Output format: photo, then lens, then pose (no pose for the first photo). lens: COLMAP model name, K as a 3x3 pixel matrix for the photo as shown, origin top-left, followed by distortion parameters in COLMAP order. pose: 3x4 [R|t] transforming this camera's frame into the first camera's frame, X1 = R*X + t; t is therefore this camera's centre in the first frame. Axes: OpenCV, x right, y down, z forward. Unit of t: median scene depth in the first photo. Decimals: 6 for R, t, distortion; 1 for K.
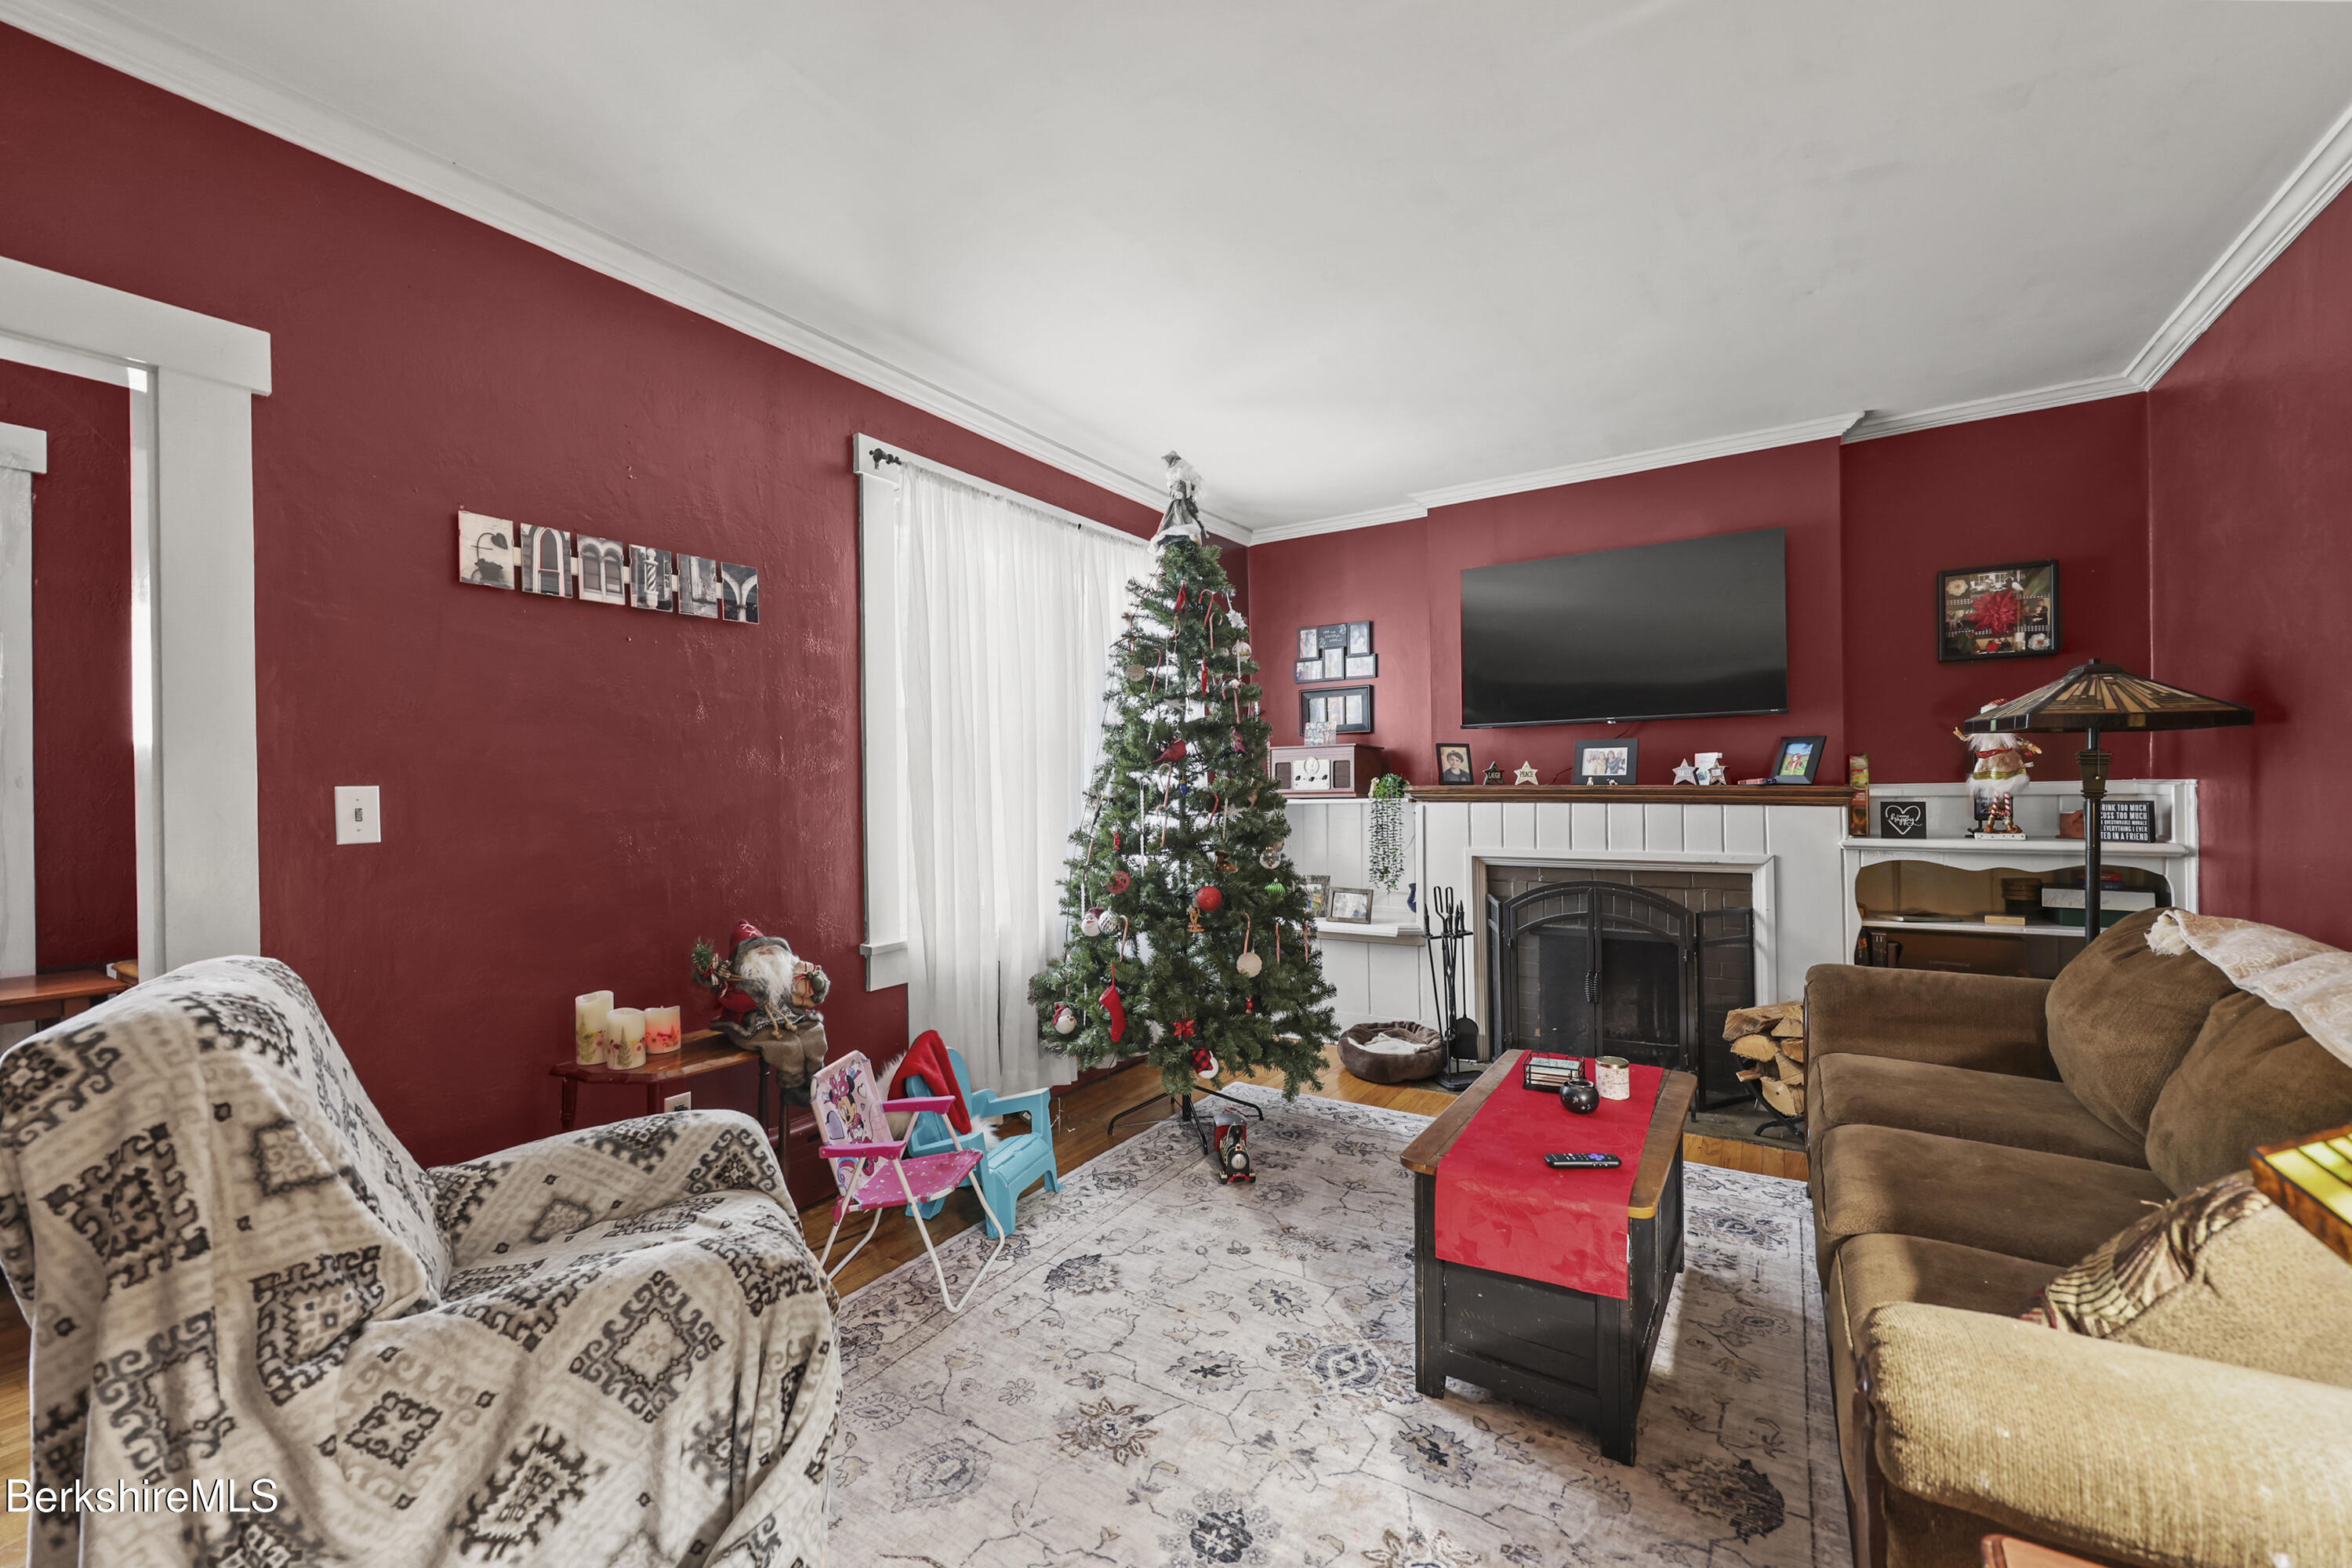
lens RADIAL K [[959.4, 0, 1188.1], [0, 959.4, 782.1], [0, 0, 1]] dist [0.001178, 0.000564]
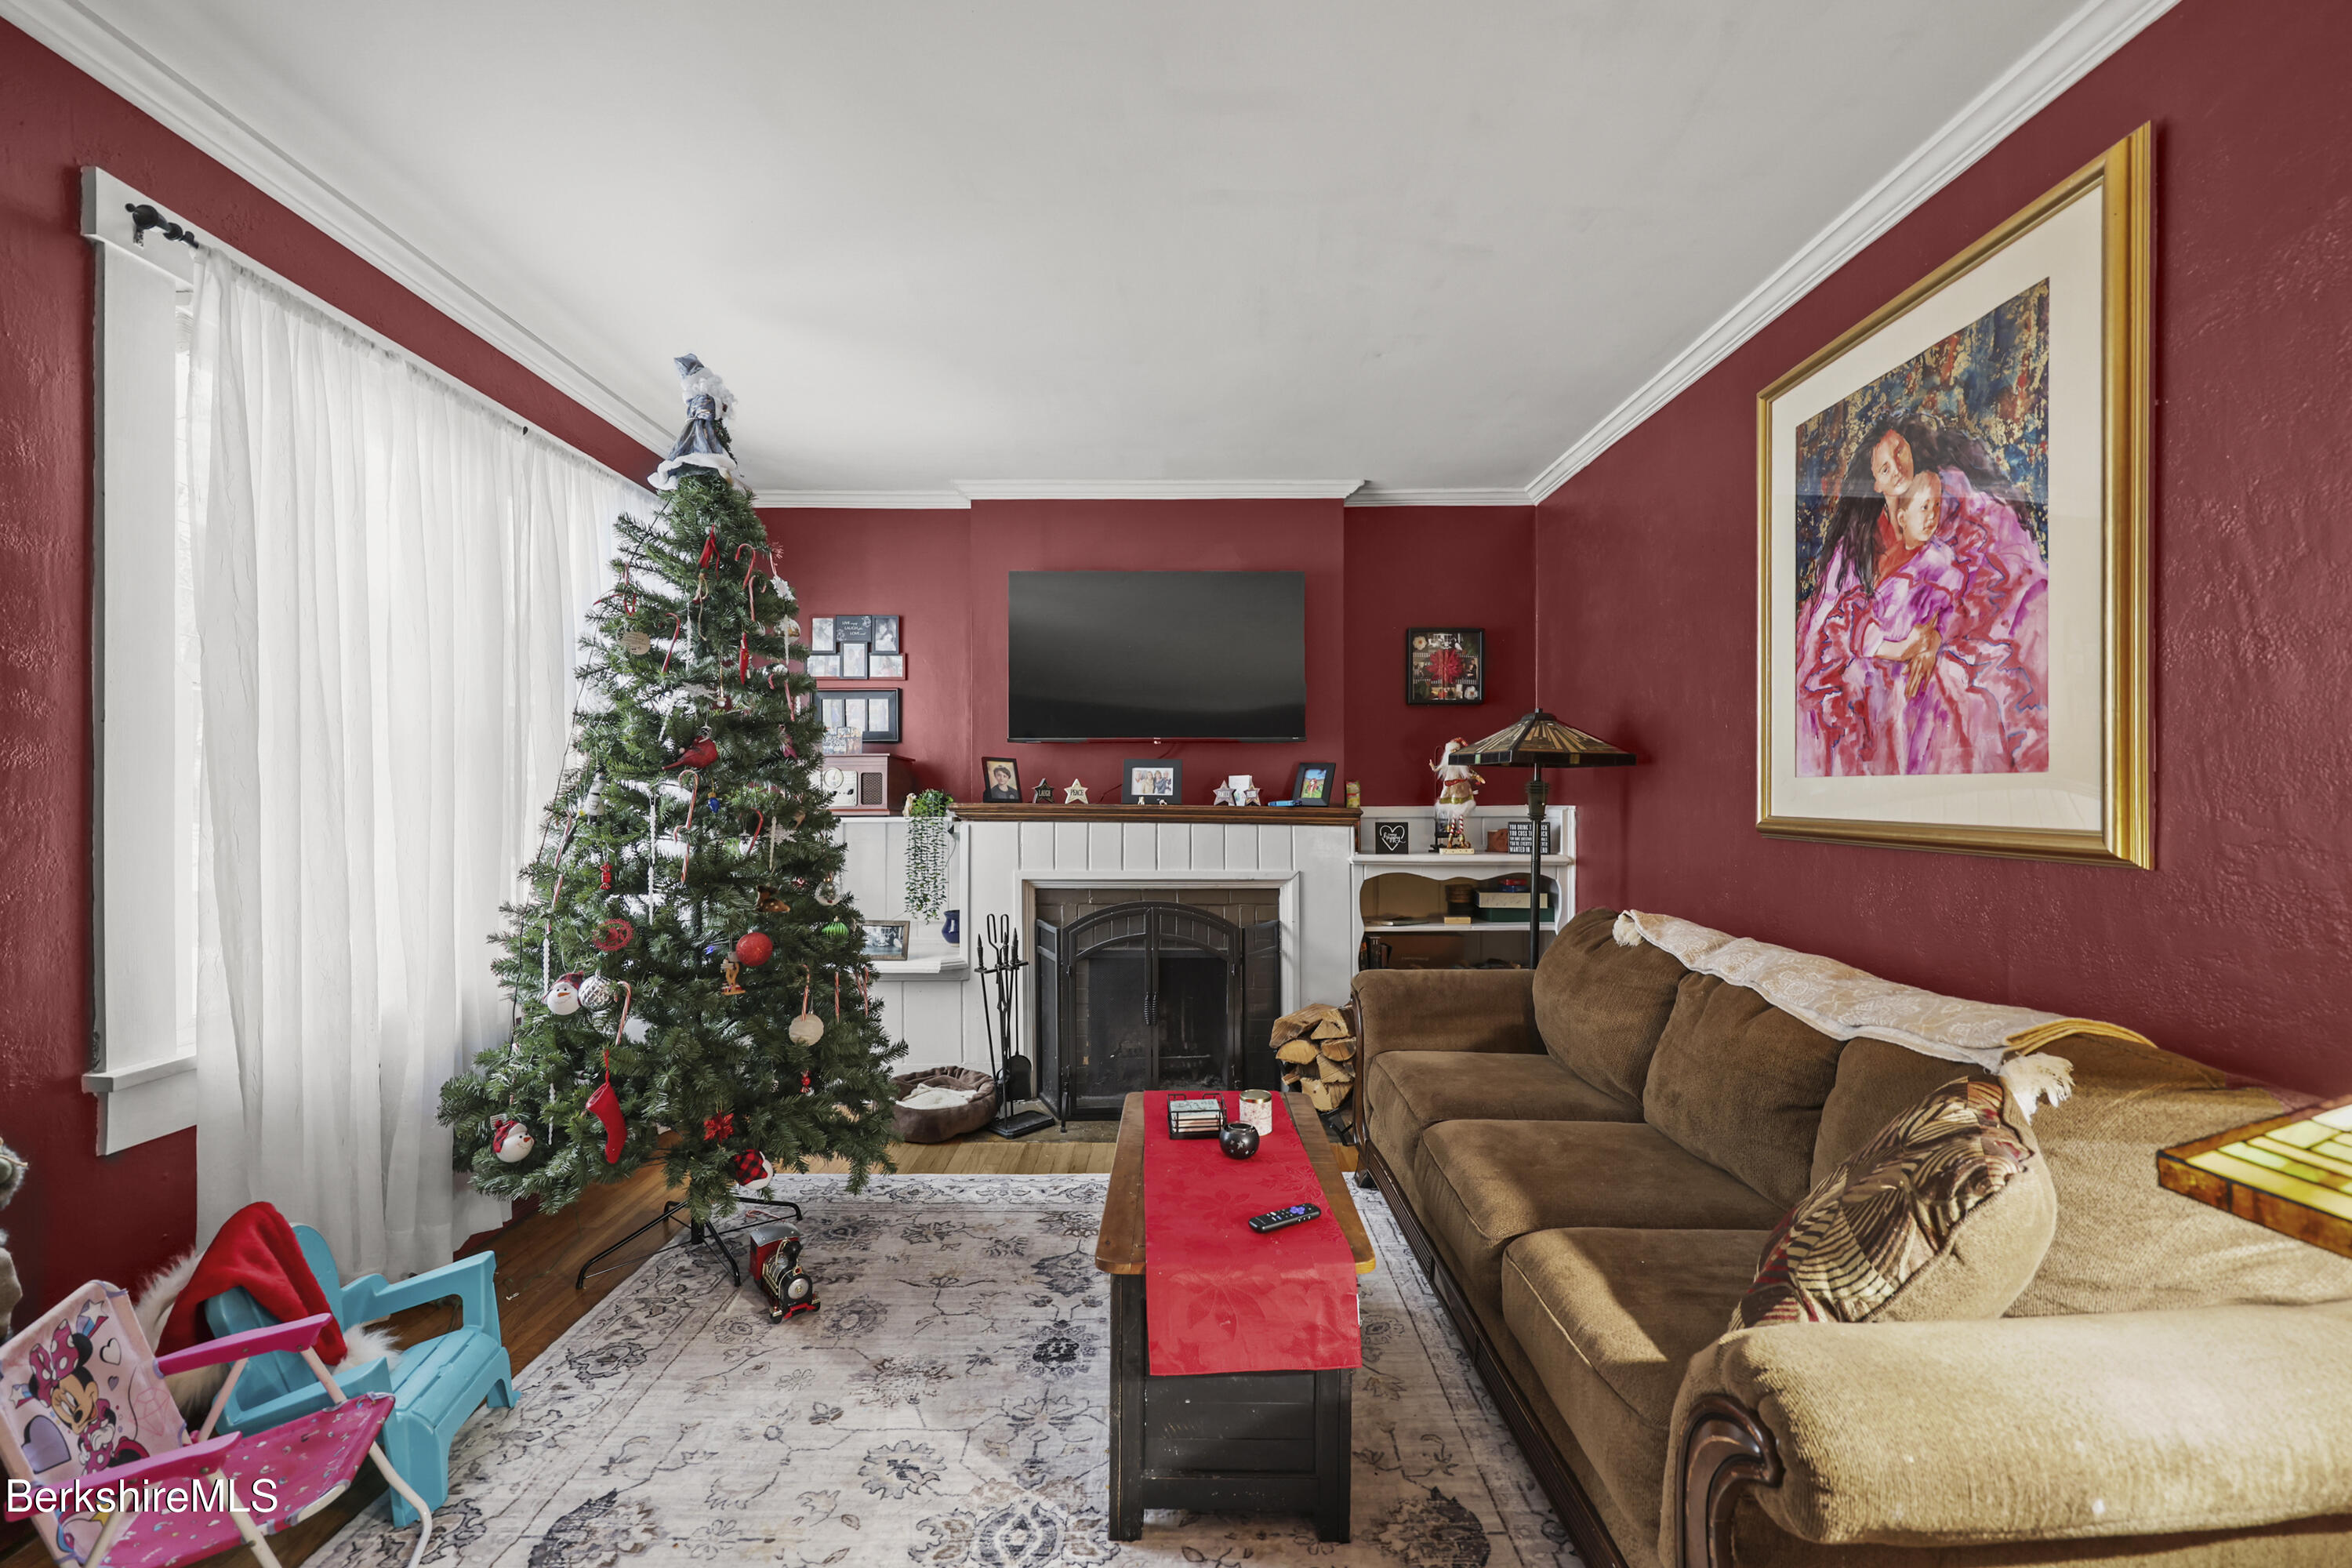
lens RADIAL K [[959.4, 0, 1172.2], [0, 959.4, 796.2], [0, 0, 1]] dist [0.001178, 0.000564]
pose [[0.841017, 0.015589, 0.540784, -0.111708], [-0.014451, 0.999875, -0.006349, 0.000407], [-0.540815, -0.002475, 0.841138, 0.180547]]
